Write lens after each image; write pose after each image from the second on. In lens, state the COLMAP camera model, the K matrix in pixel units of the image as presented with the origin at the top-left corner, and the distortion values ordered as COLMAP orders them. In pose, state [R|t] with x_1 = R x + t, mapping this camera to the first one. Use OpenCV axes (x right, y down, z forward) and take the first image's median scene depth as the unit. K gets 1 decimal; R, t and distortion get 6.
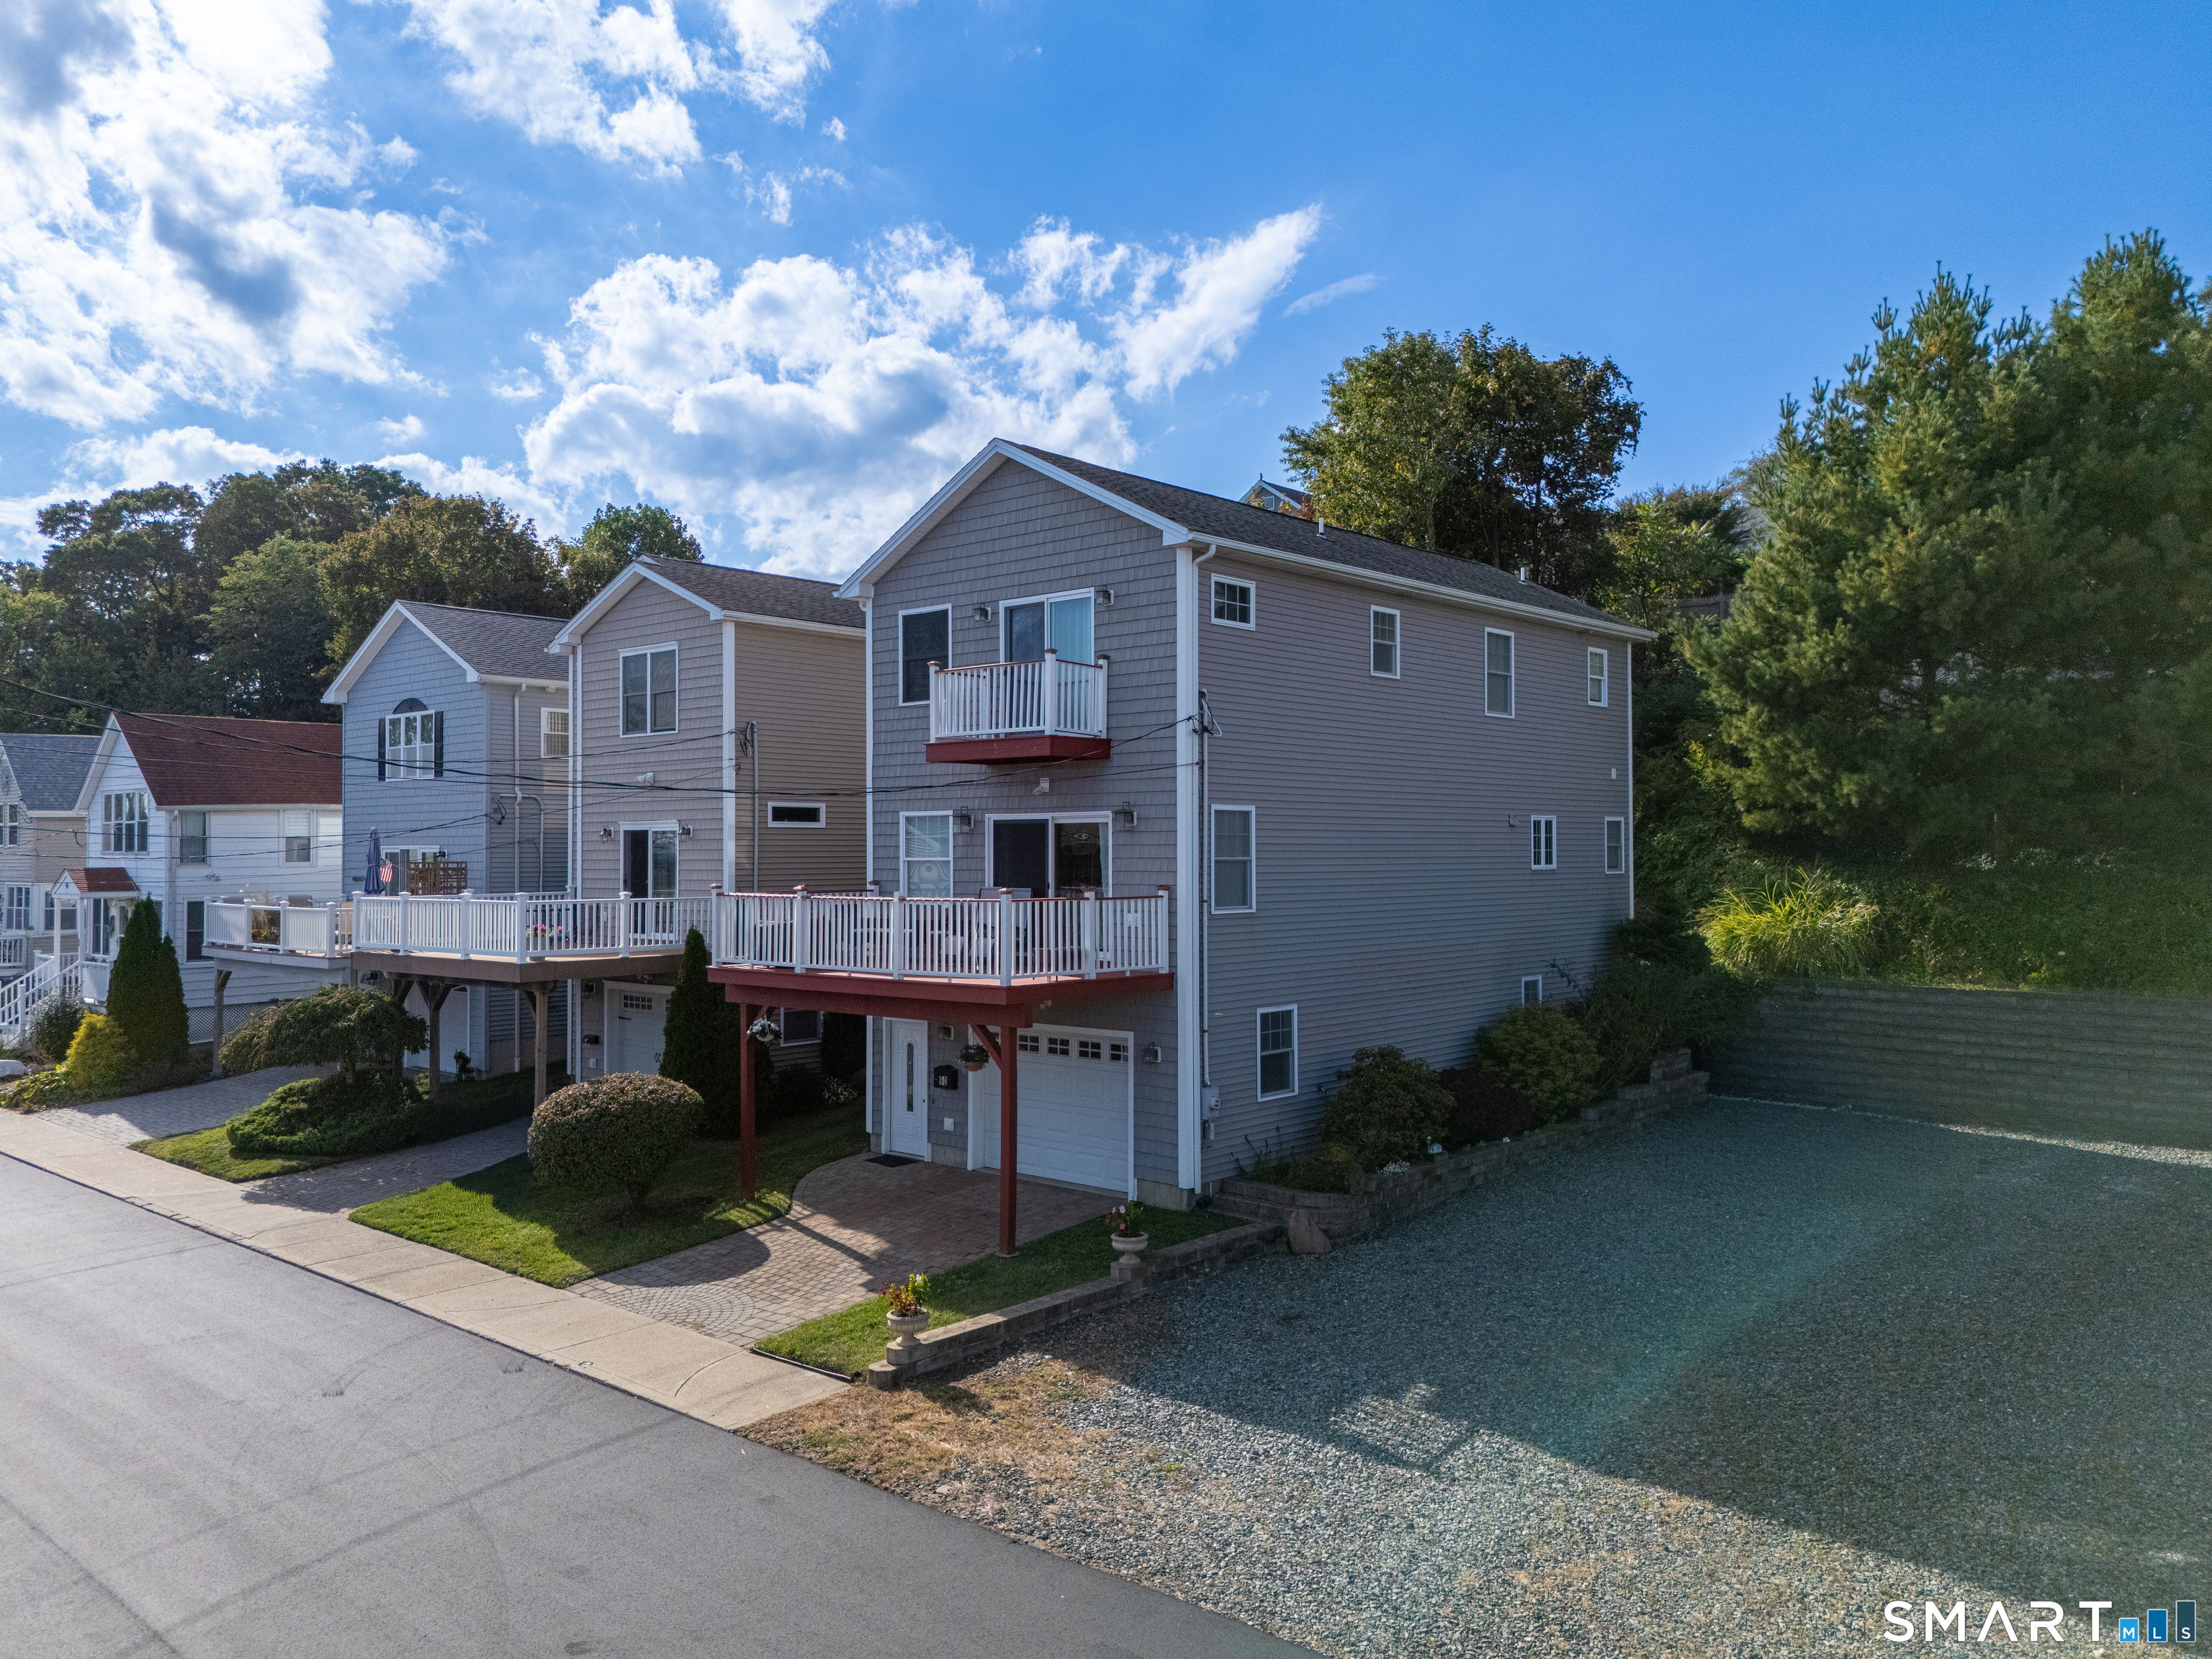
lens RADIAL K [[1655.4, 0, 1110.2], [0, 1655.4, 828.3], [0, 0, 1]] dist [0.037354, -0.004533]
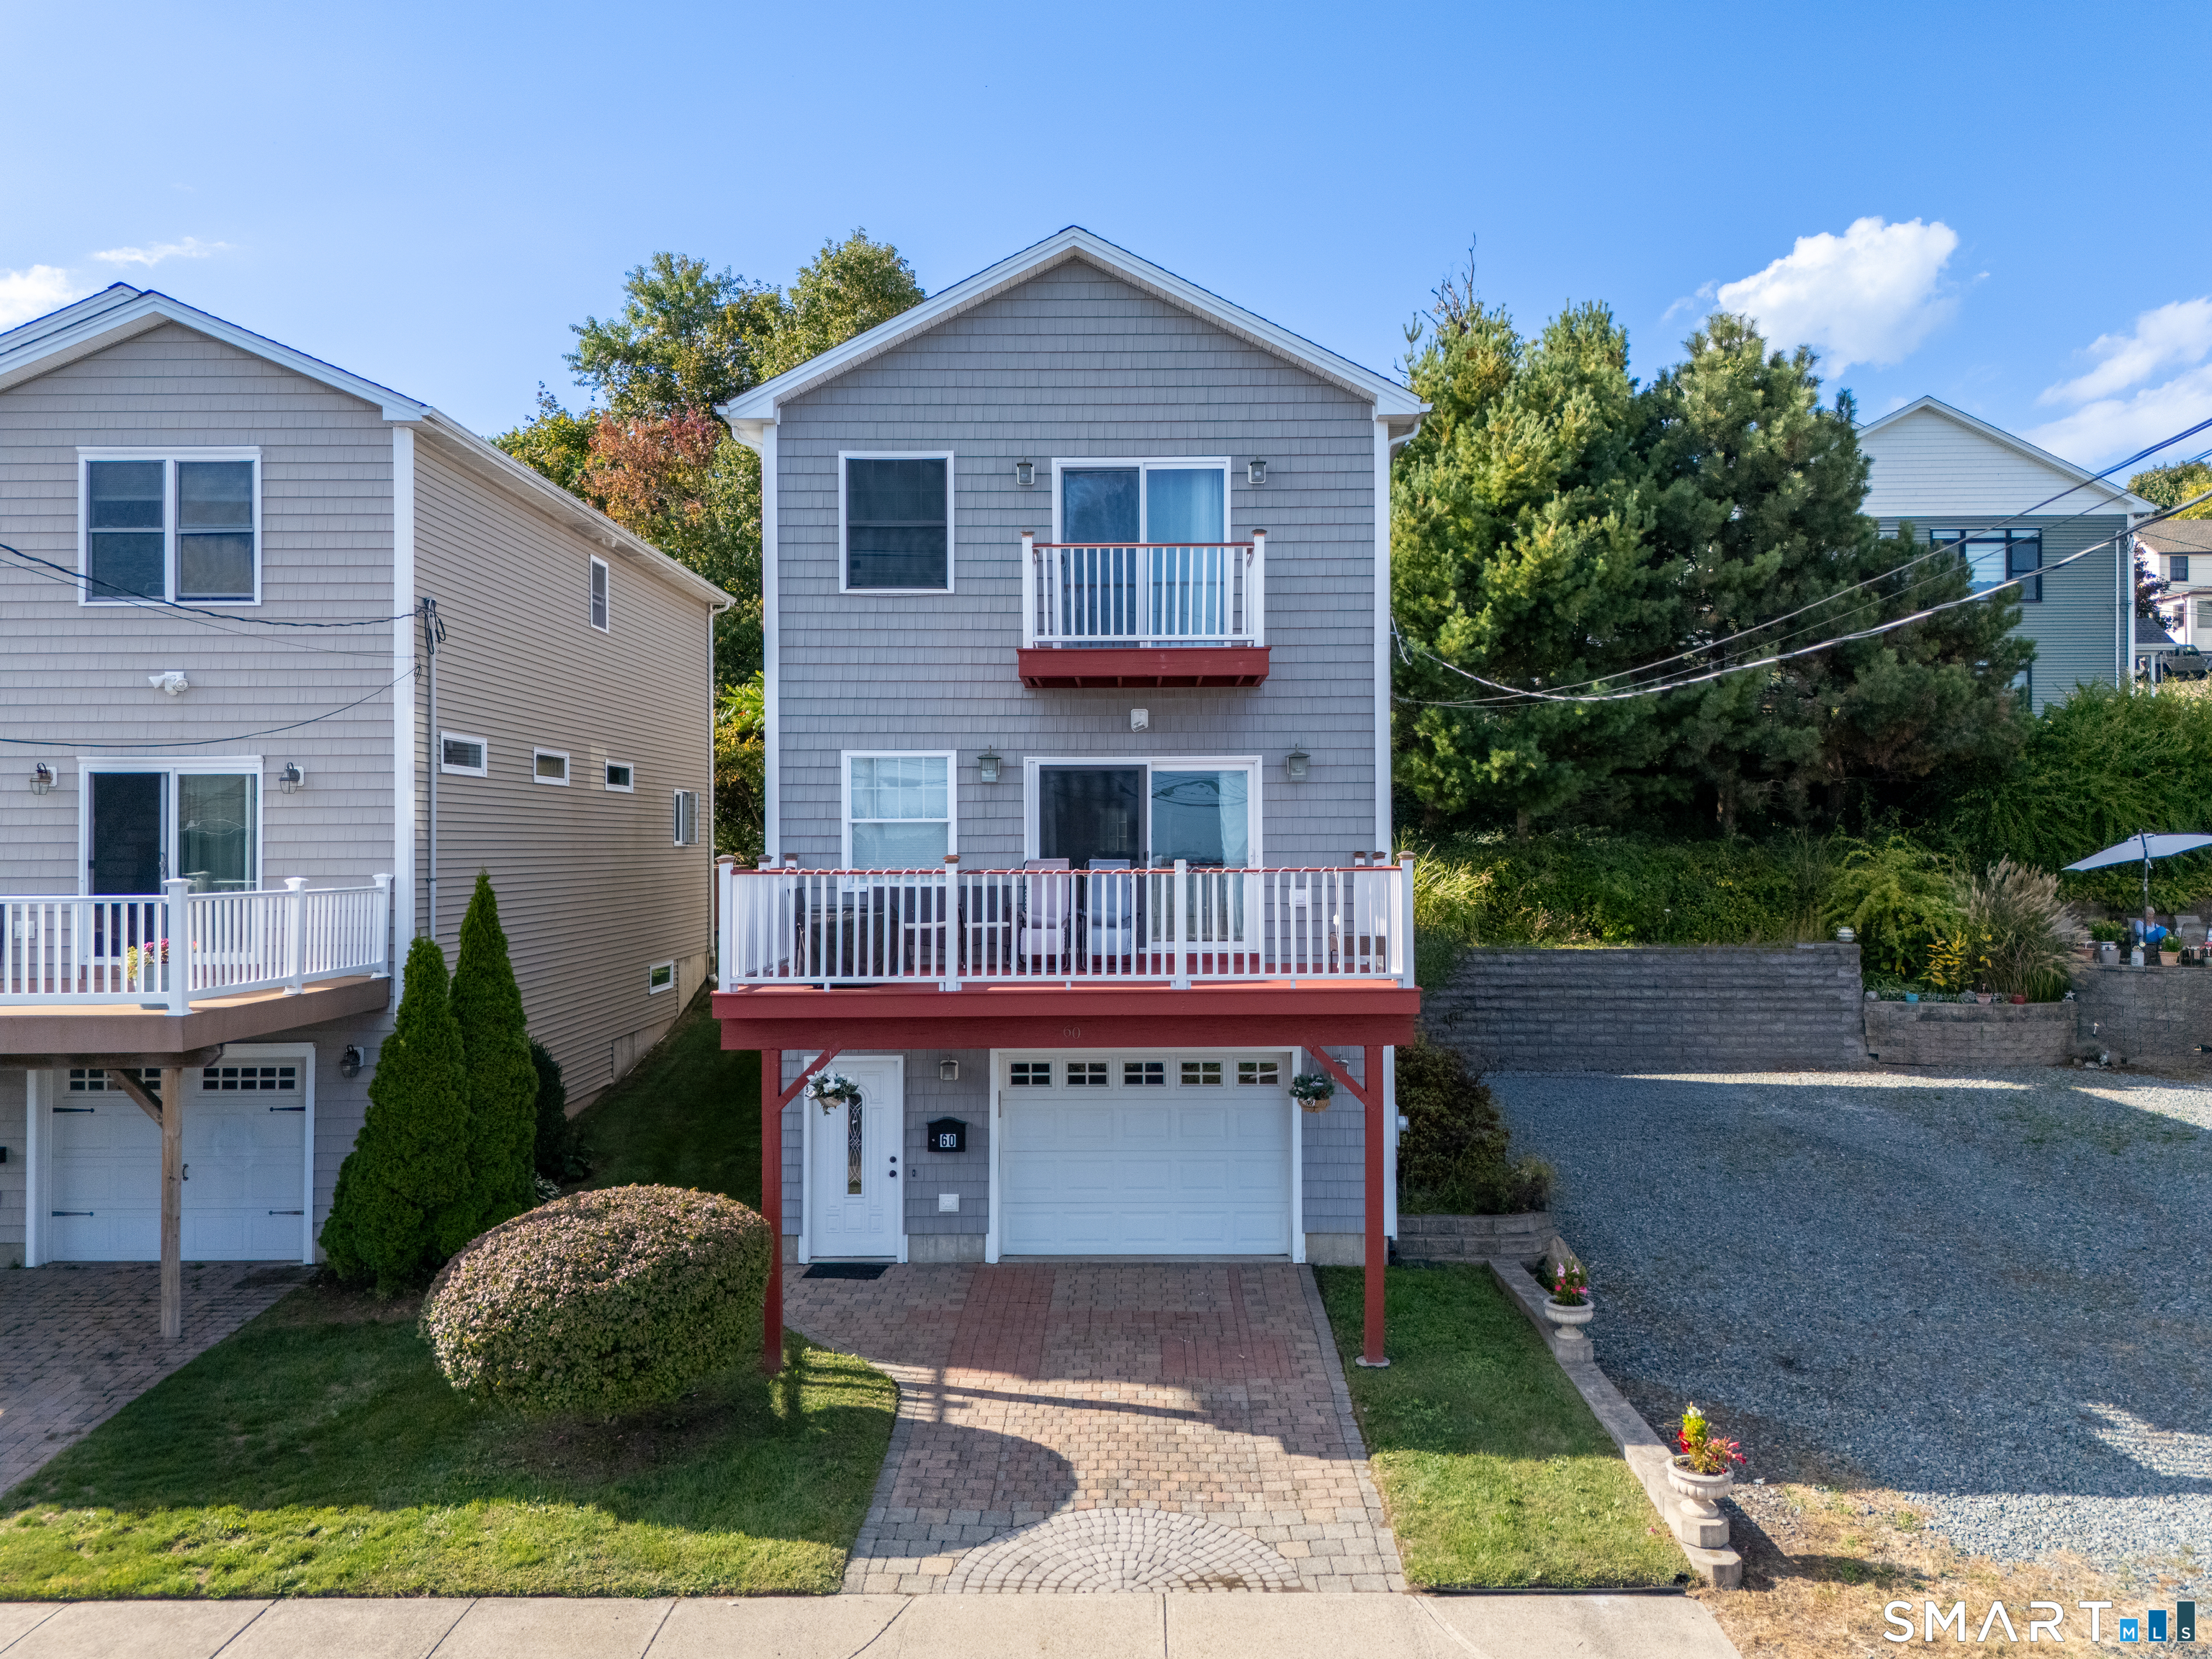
lens RADIAL K [[1655.4, 0, 1108.9], [0, 1655.4, 832.9], [0, 0, 1]] dist [0.037354, -0.004533]
pose [[0.747079, 0.004133, 0.664722, -0.522398], [-0.006556, 0.999978, 0.001151, 0.023287], [-0.664703, -0.005218, 0.747090, 0.449812]]
